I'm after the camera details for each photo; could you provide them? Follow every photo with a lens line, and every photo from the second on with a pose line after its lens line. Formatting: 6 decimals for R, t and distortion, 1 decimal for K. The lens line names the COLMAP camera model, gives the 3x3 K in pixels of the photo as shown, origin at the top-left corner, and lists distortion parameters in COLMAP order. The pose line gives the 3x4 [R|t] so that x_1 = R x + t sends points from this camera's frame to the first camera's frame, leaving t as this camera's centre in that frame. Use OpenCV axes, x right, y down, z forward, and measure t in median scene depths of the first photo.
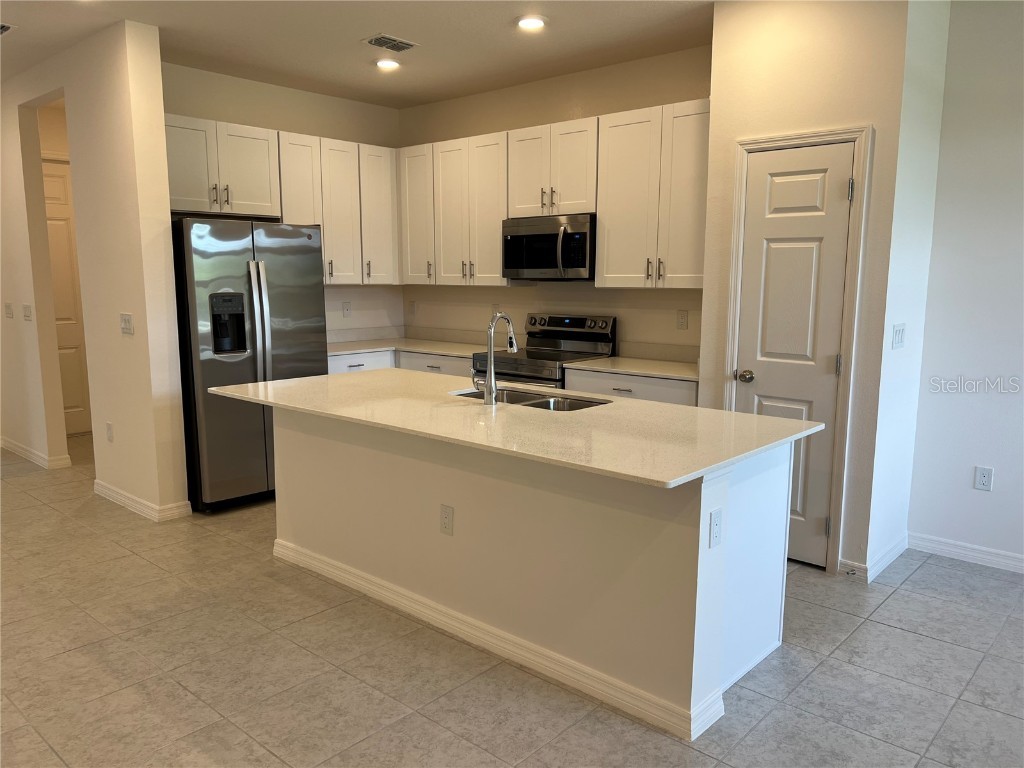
lens RADIAL K [[765.8, 0, 508.8], [0, 765.8, 386.8], [0, 0, 1]] dist [0.064694, -0.072606]
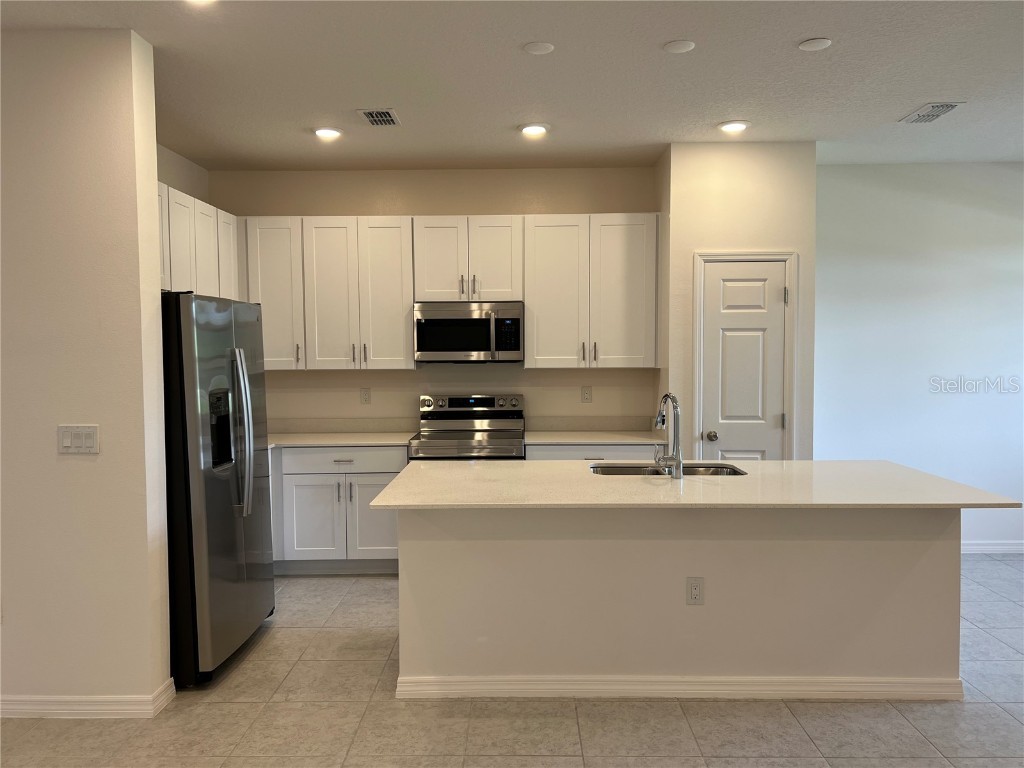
lens RADIAL K [[772.0, 0, 506.4], [0, 772.0, 380.8], [0, 0, 1]] dist [0.084875, -0.093837]
pose [[0.752463, -0.030998, 0.657905, -0.776308], [0.103474, 0.992051, -0.071605, -0.047861], [-0.650456, 0.121957, 0.749689, 0.264913]]
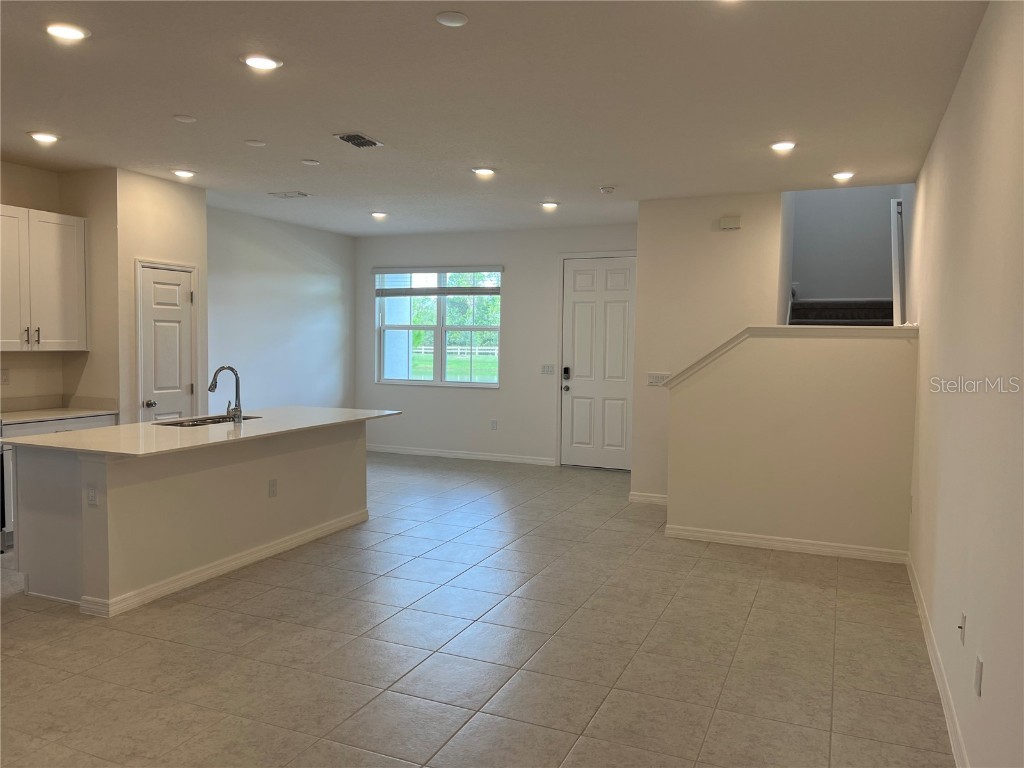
lens RADIAL K [[765.8, 0, 508.8], [0, 765.8, 386.8], [0, 0, 1]] dist [0.064694, -0.072606]
pose [[-0.320334, -0.062353, 0.945250, -1.462664], [0.128094, 0.985816, 0.108438, -0.128792], [-0.938604, 0.155817, -0.307804, 0.797991]]
